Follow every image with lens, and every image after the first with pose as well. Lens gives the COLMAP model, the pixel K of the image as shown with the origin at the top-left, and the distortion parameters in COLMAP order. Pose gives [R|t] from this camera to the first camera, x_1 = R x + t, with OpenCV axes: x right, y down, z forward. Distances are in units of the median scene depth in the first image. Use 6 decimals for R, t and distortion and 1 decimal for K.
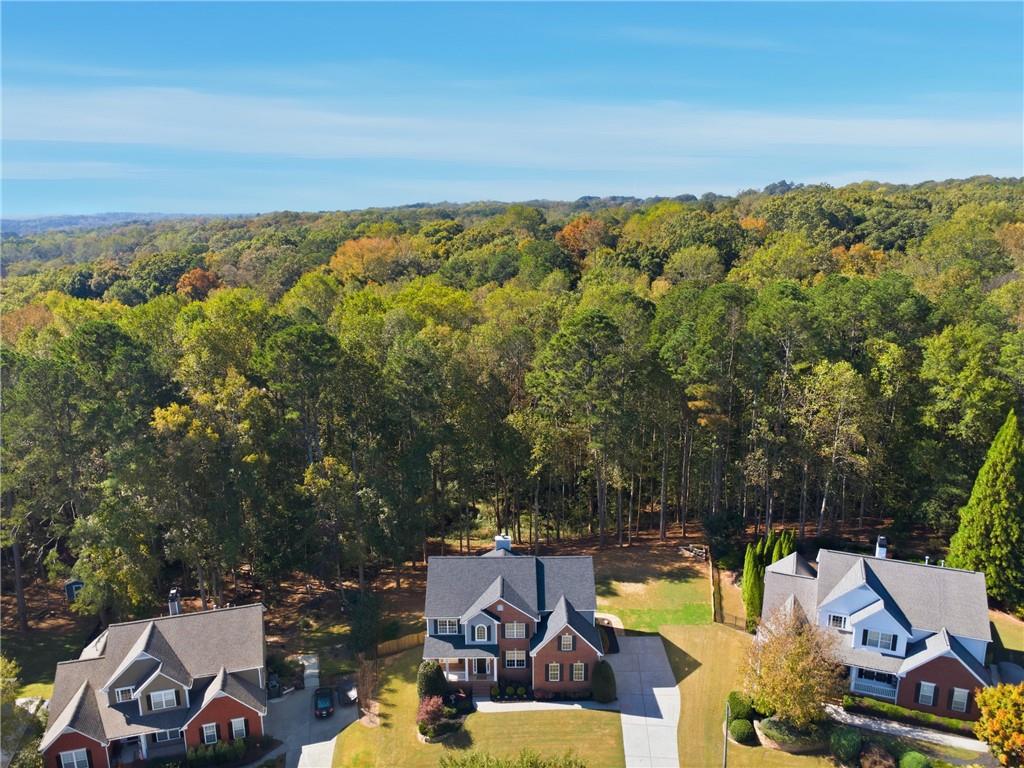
lens RADIAL K [[728.6, 0, 501.1], [0, 728.6, 387.5], [0, 0, 1]] dist [0.018765, -0.010454]
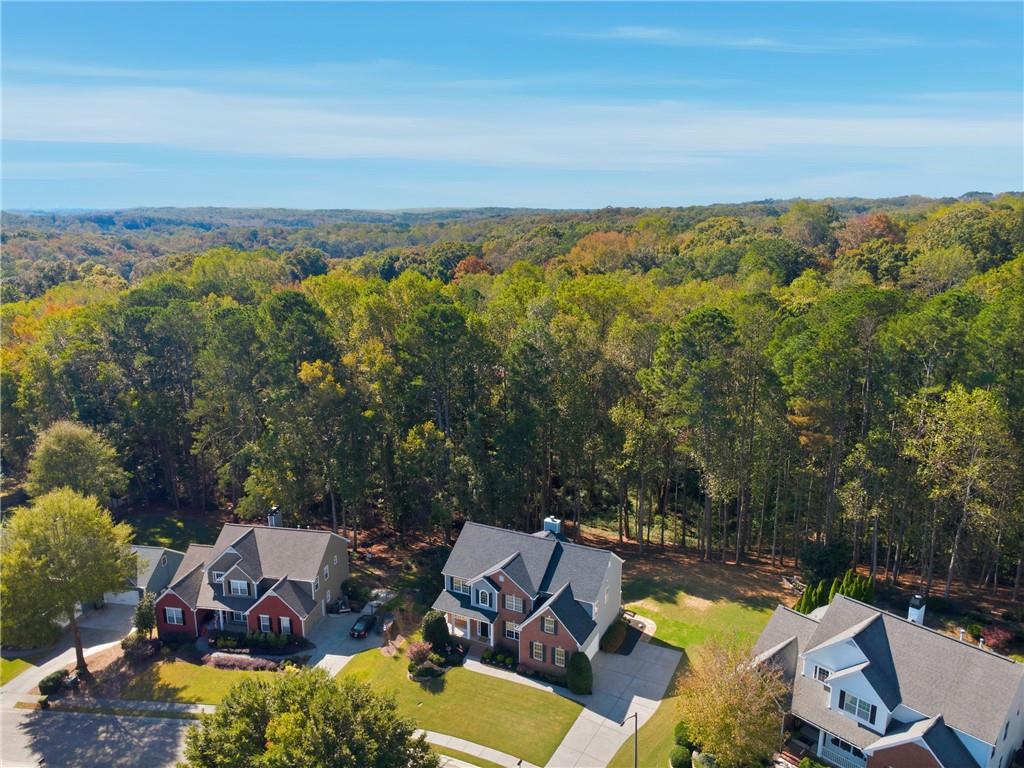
lens RADIAL K [[728.6, 0, 511.6], [0, 728.6, 381.7], [0, 0, 1]] dist [0.018765, -0.010454]
pose [[0.901550, 0.109764, -0.418521, 0.417655], [-0.110809, 0.993601, 0.021890, -0.005374], [0.418245, 0.026640, 0.907943, 0.040221]]
